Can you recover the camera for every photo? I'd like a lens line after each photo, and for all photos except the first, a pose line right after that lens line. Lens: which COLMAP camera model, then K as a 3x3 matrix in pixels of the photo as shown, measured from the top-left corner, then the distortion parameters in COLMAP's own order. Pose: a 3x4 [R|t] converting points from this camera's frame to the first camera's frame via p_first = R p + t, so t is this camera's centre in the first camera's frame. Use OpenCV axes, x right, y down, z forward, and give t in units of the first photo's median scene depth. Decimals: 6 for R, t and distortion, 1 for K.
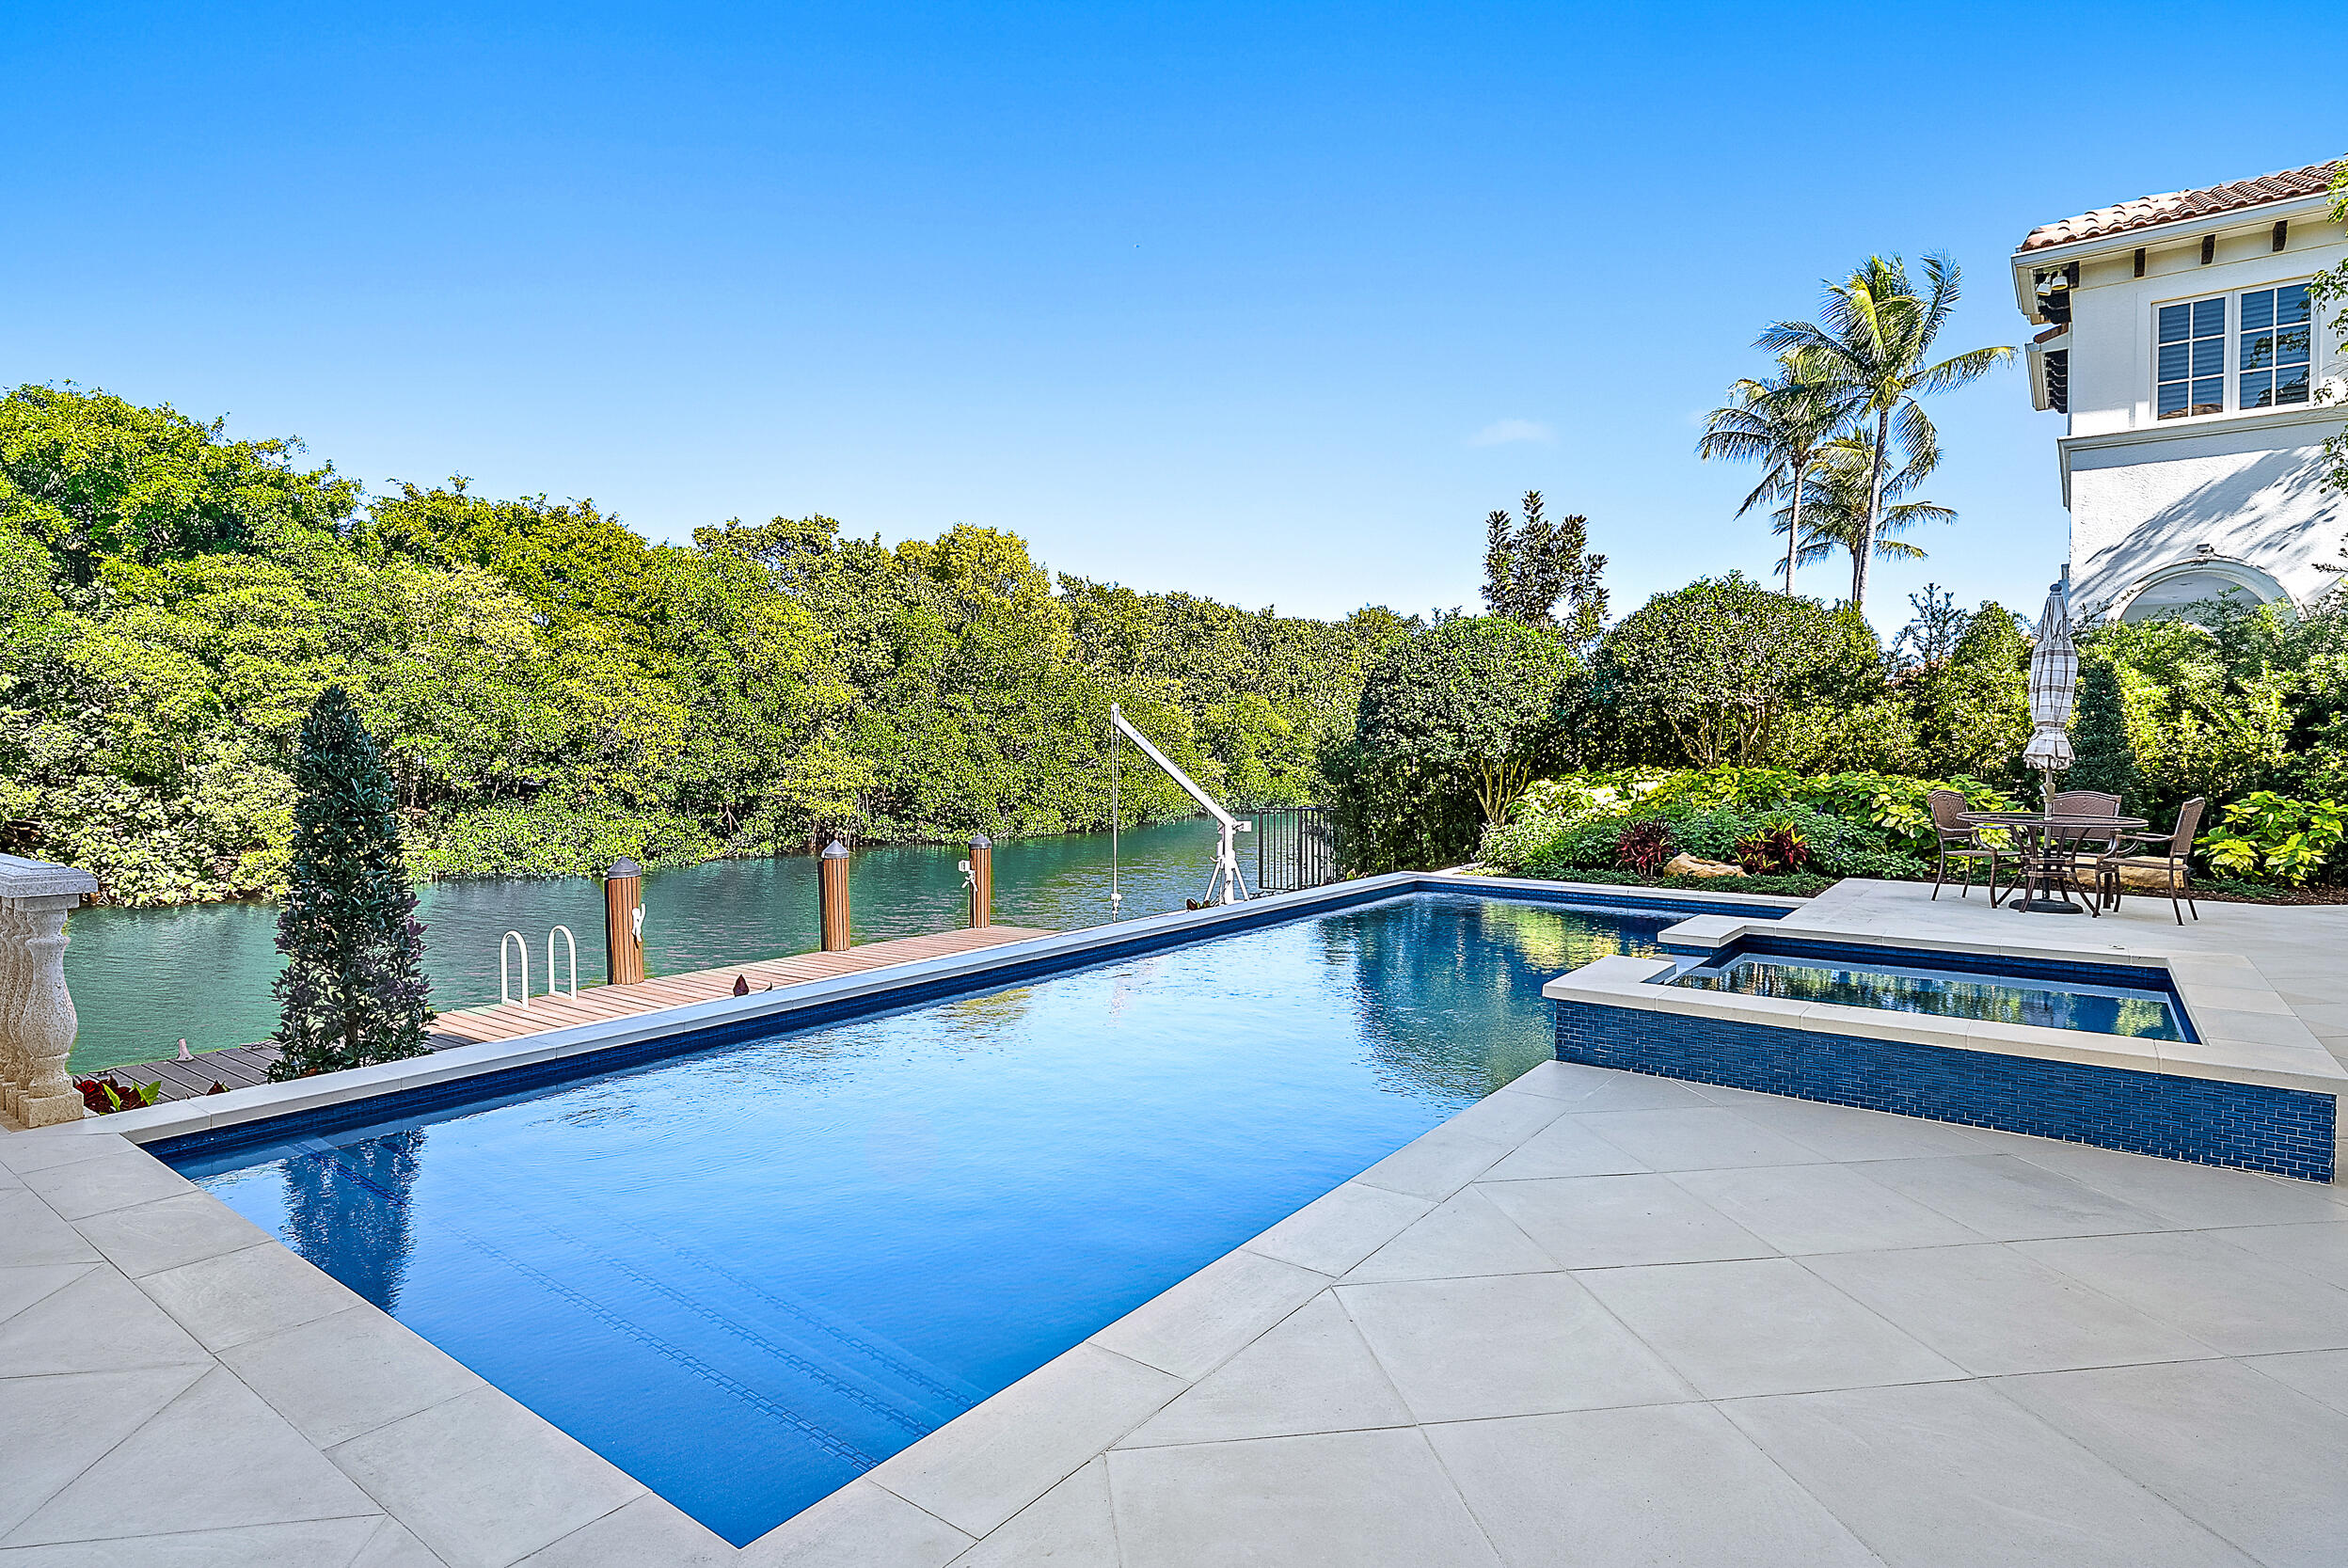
lens RADIAL K [[1213.9, 0, 1171.3], [0, 1213.9, 771.0], [0, 0, 1]] dist [-0.002112, 0.011926]
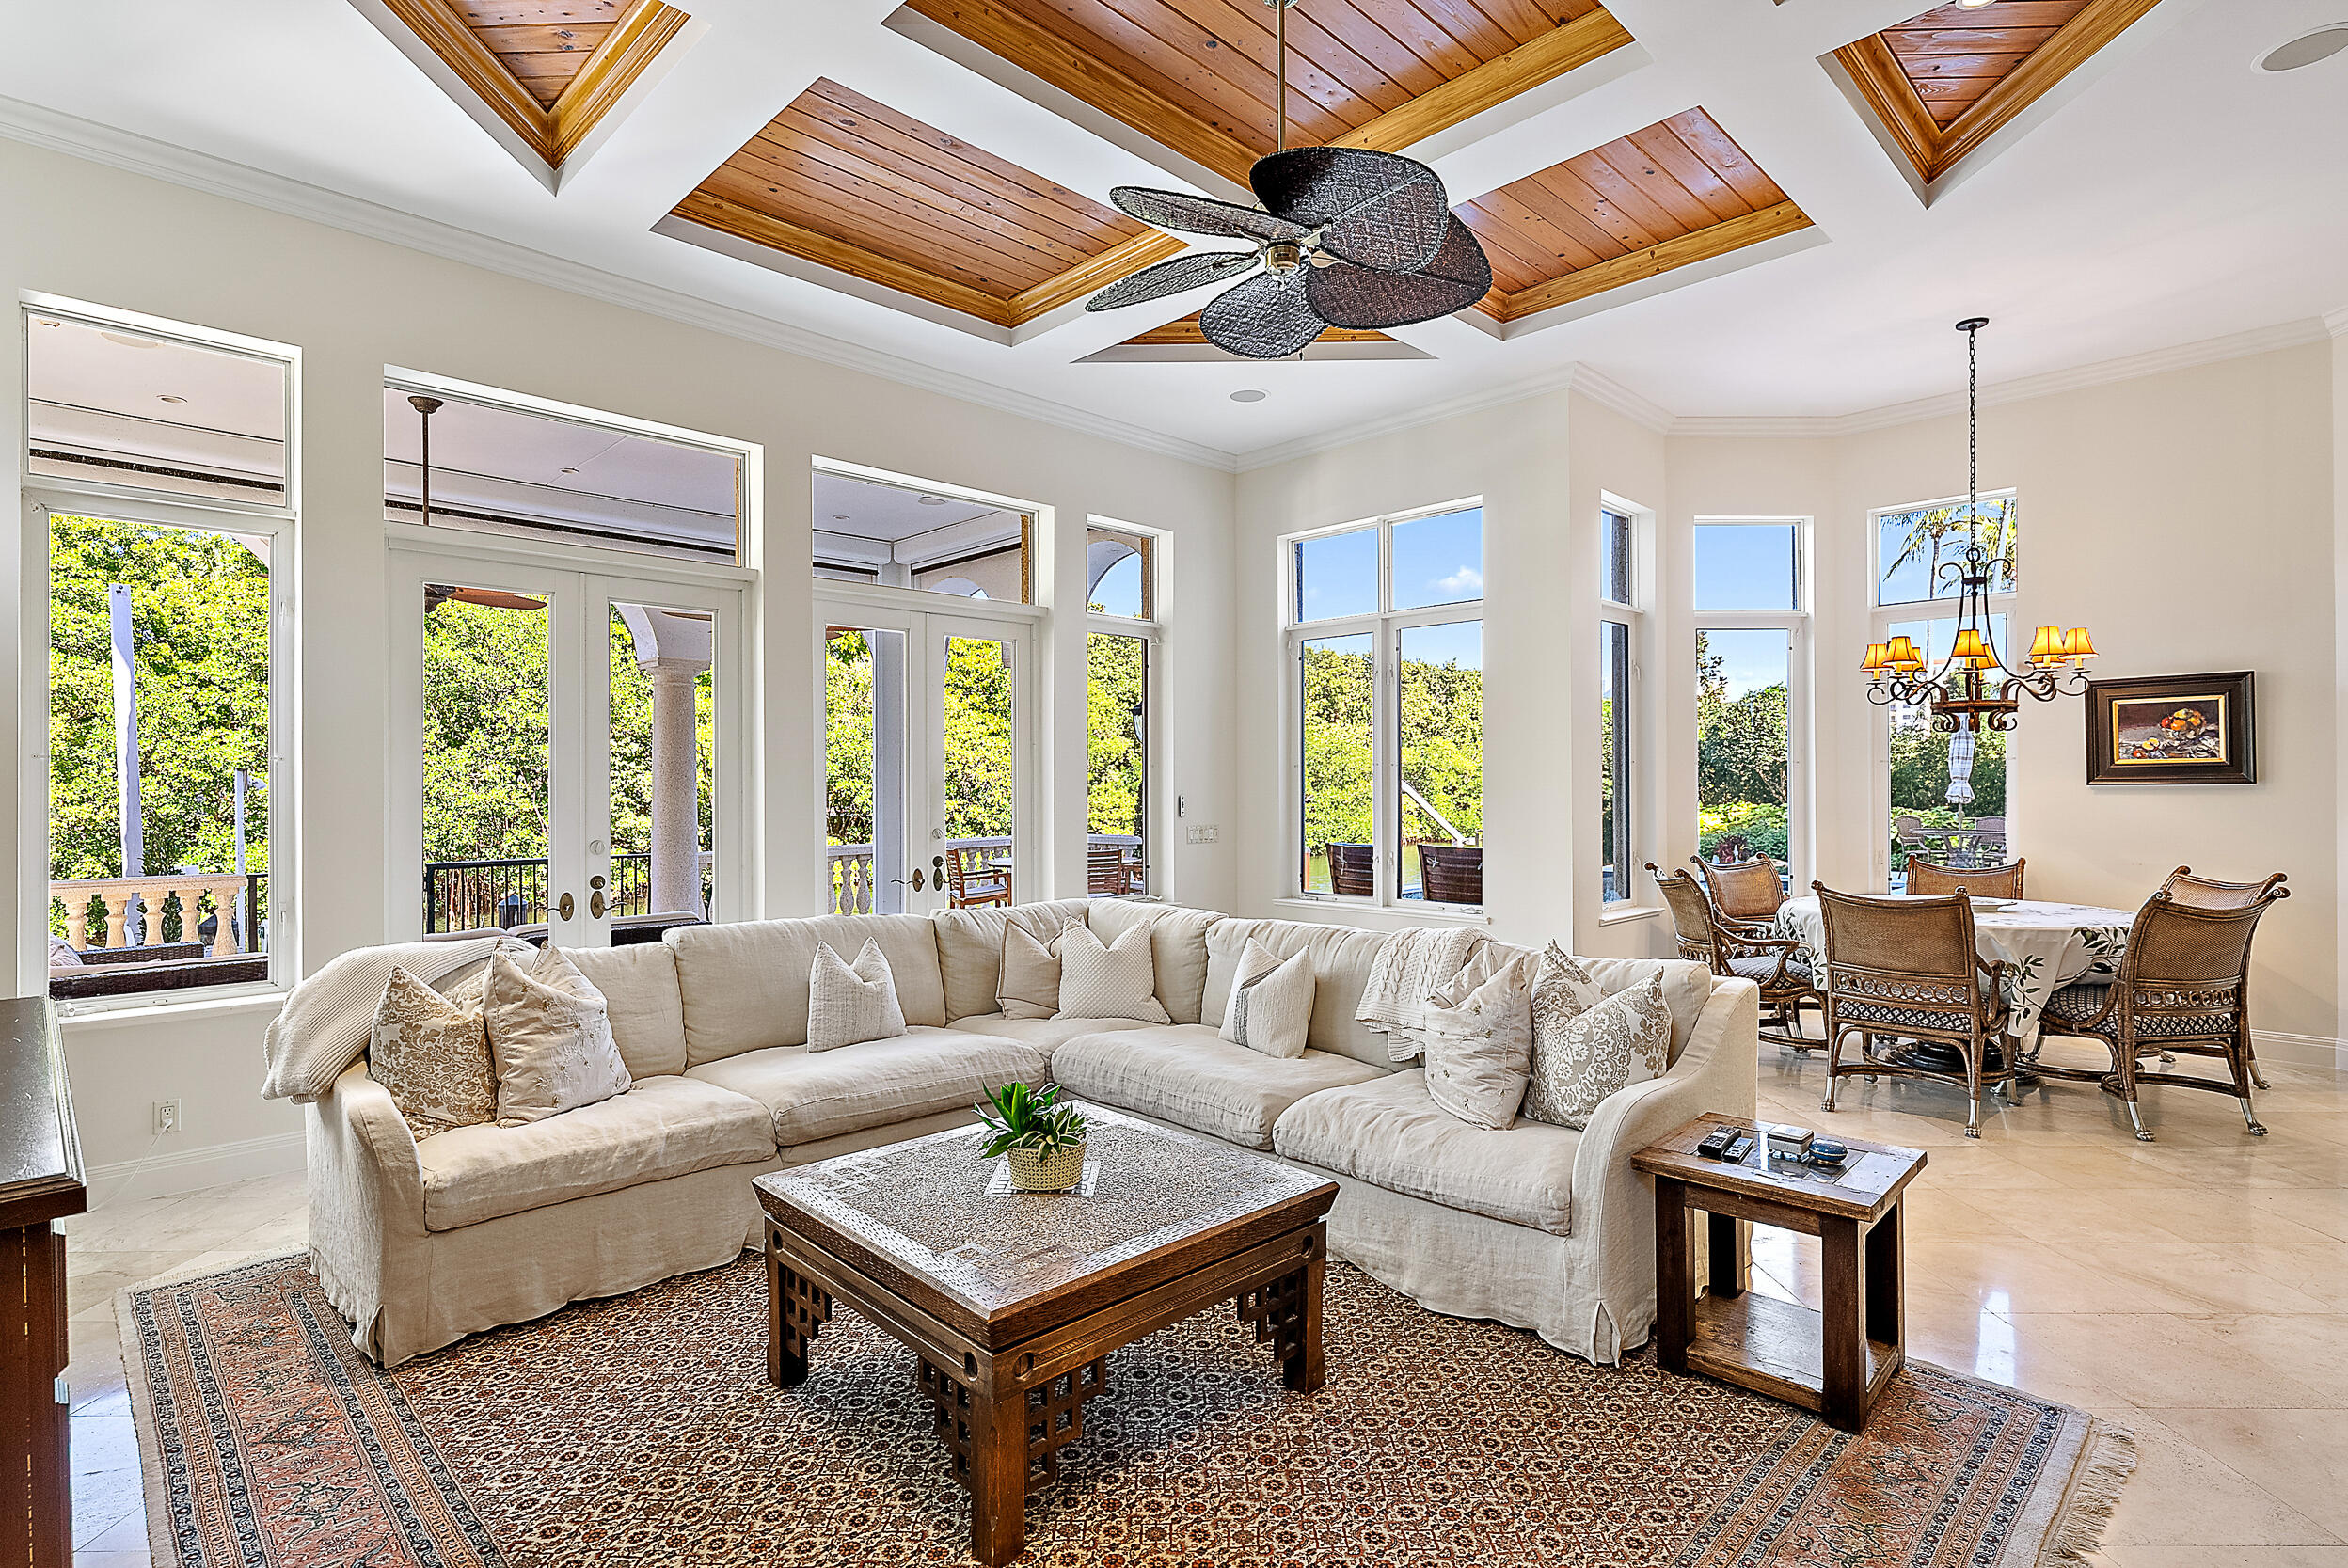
lens RADIAL K [[1170.2, 0, 1163.3], [0, 1170.2, 788.0], [0, 0, 1]] dist [-0.003903, -0.000734]
pose [[0.988788, -0.002668, -0.149302, -0.041269], [0.000448, 0.999889, -0.014896, 0.000328], [0.149325, 0.014662, 0.988679, -0.206081]]
